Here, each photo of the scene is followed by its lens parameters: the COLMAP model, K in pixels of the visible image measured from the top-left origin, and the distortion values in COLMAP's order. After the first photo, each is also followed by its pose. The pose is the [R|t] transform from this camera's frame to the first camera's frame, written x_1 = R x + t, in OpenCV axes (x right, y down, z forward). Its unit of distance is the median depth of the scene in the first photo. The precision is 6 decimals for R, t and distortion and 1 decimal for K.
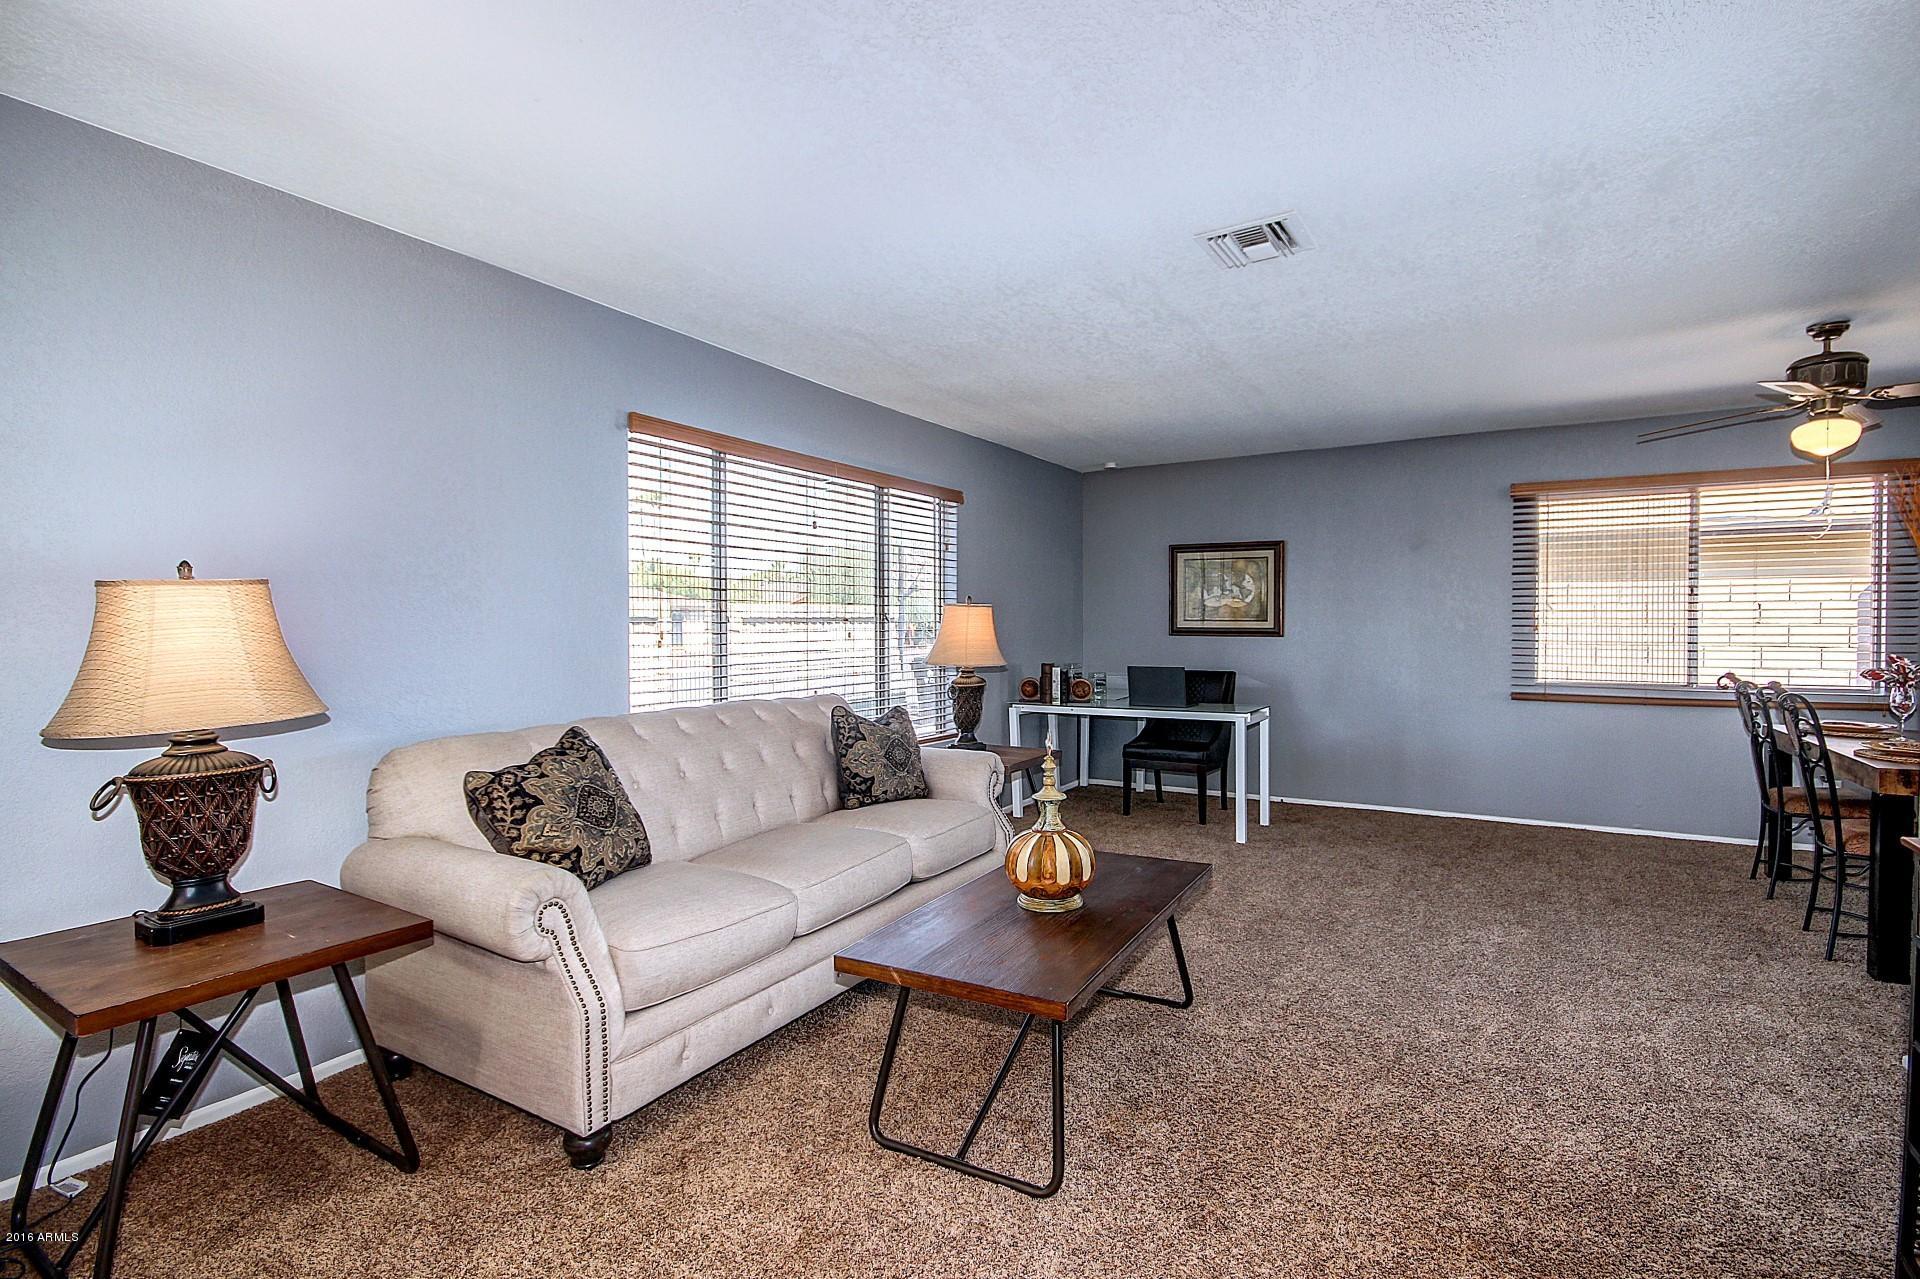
lens RADIAL K [[904.8, 0, 966.8], [0, 904.8, 648.9], [0, 0, 1]] dist [0.002730, -0.008316]
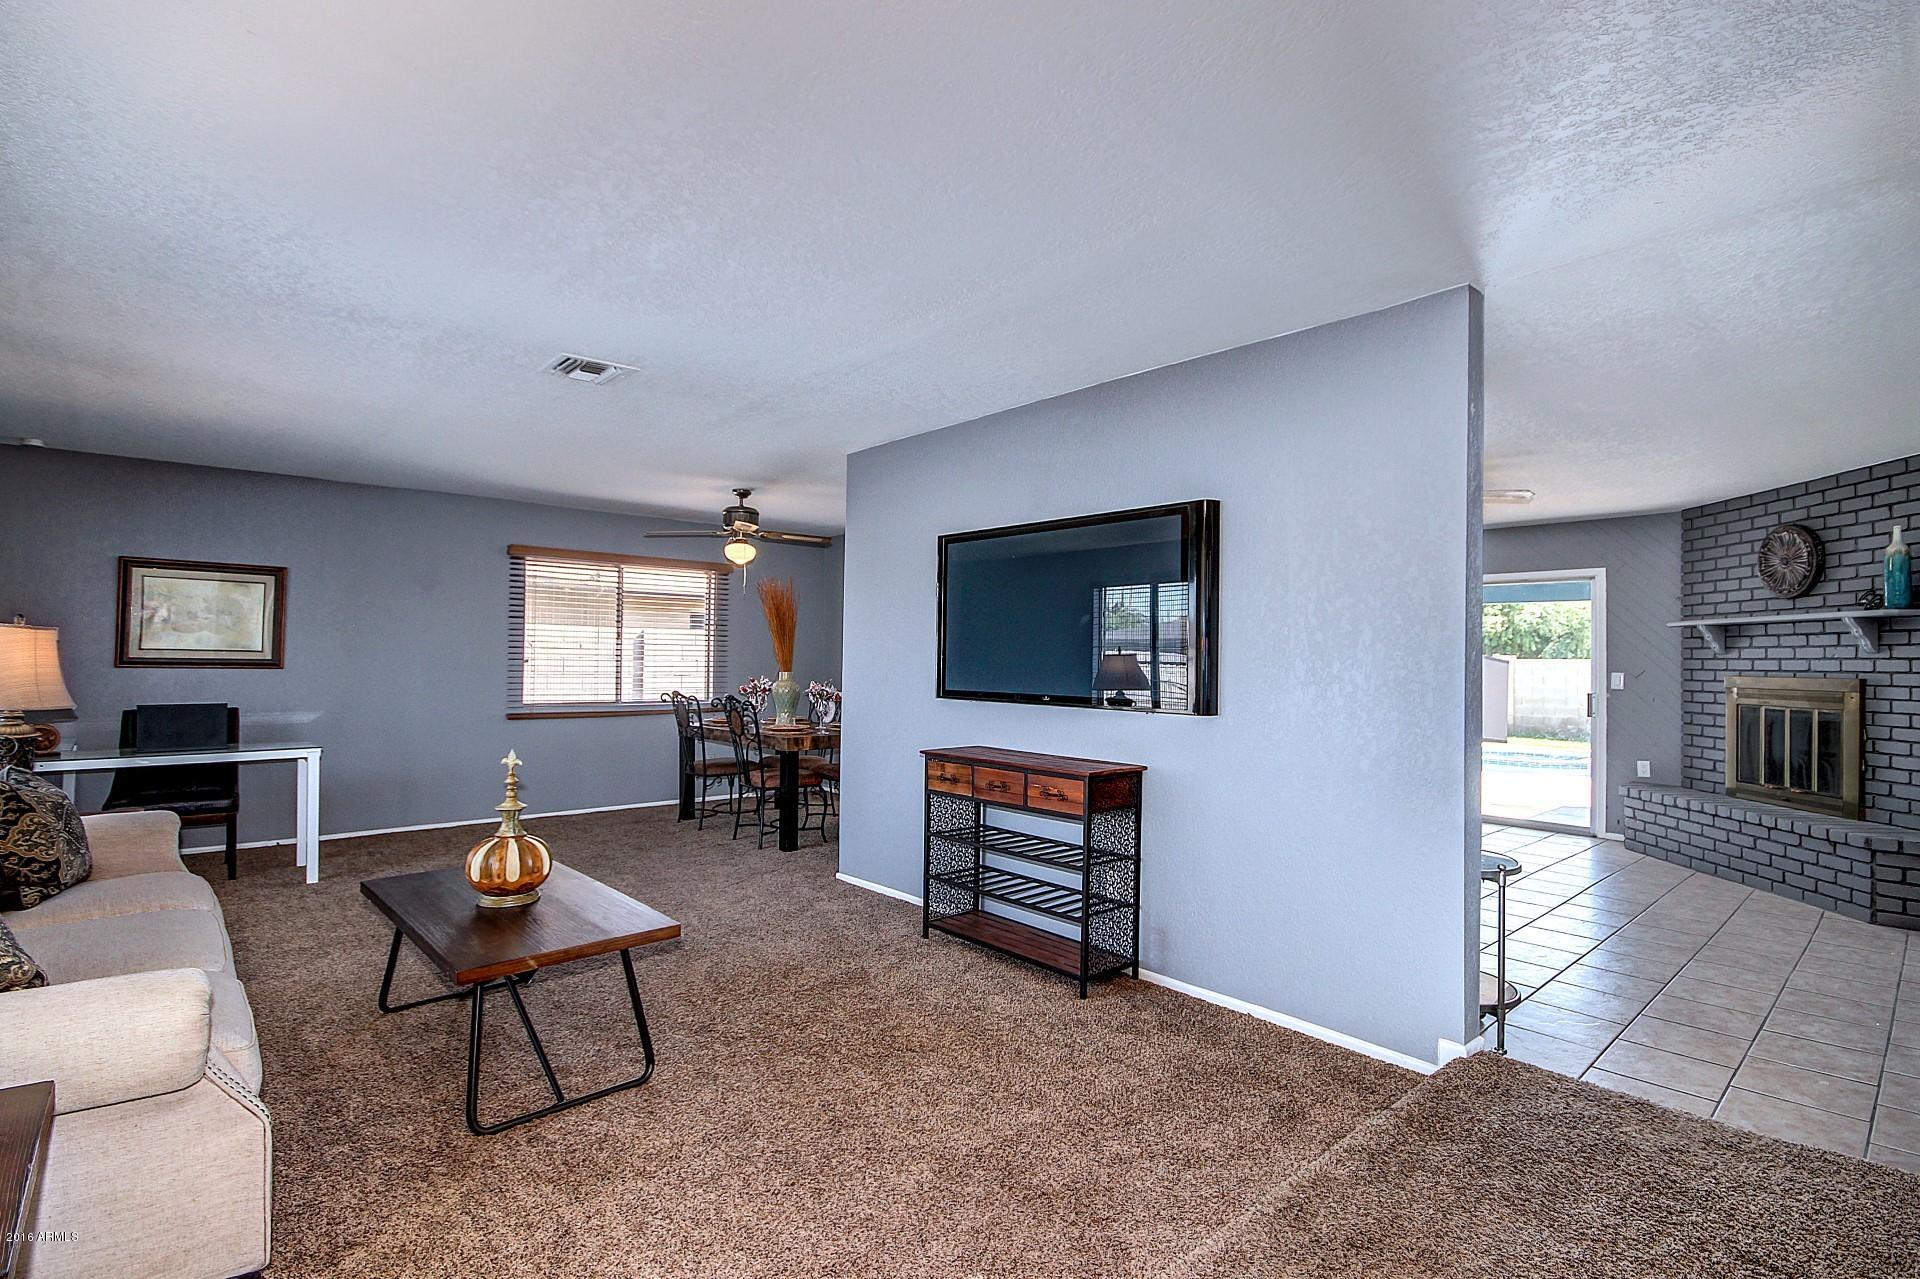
lens RADIAL K [[904.8, 0, 966.6], [0, 904.8, 645.5], [0, 0, 1]] dist [0.002730, -0.008316]
pose [[0.292411, 0.021661, 0.956048, -0.414775], [0.014498, 0.999528, -0.027080, -0.001672], [-0.956183, 0.021779, 0.291959, 0.048485]]
